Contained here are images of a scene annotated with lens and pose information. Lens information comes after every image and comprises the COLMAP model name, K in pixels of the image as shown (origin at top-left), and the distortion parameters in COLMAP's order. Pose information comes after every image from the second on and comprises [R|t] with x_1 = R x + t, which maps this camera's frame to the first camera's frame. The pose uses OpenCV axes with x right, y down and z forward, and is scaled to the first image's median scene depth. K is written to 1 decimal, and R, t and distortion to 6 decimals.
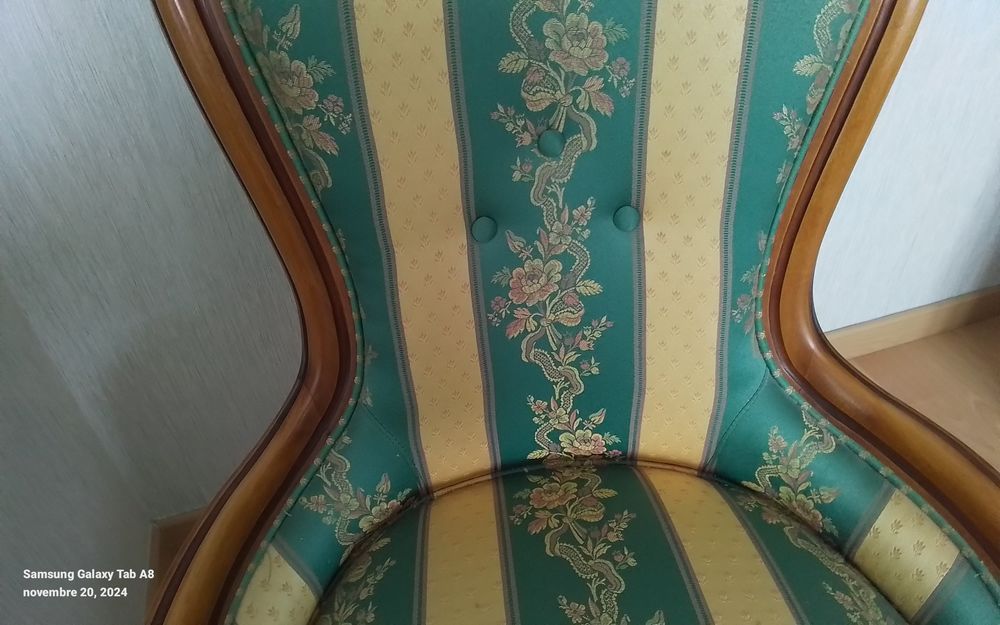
lens RADIAL K [[704.7, 0, 502.7], [0, 704.7, 308.3], [0, 0, 1]] dist [0.089560, -0.104659]
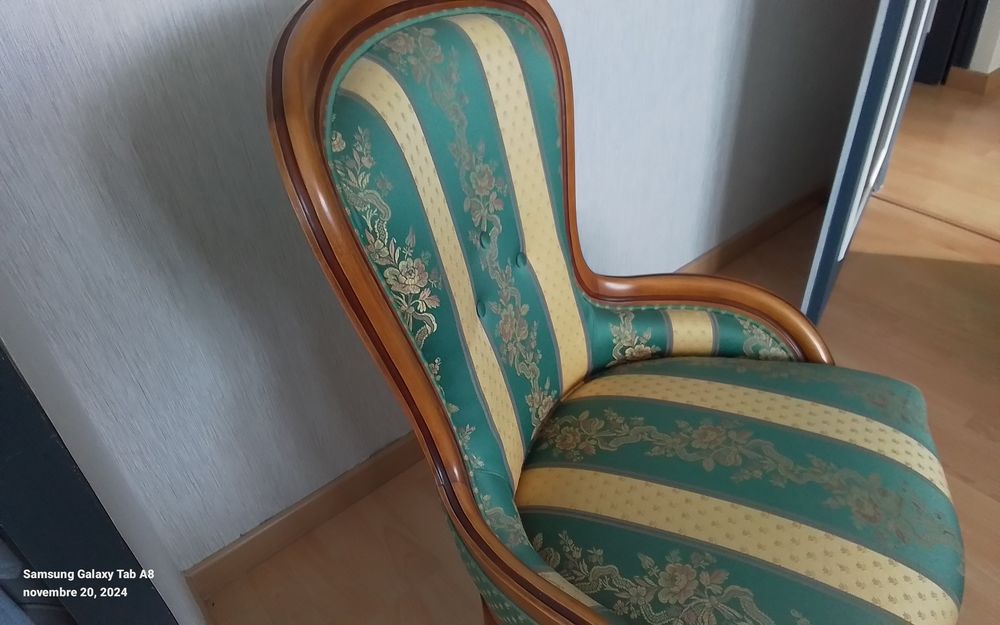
lens RADIAL K [[704.7, 0, 502.7], [0, 704.7, 308.3], [0, 0, 1]] dist [0.089560, -0.104659]
pose [[0.514224, -0.506614, 0.692037, -1.000006], [0.578716, 0.800474, 0.155977, -0.307997], [-0.632978, 0.320286, 0.704809, -0.083572]]
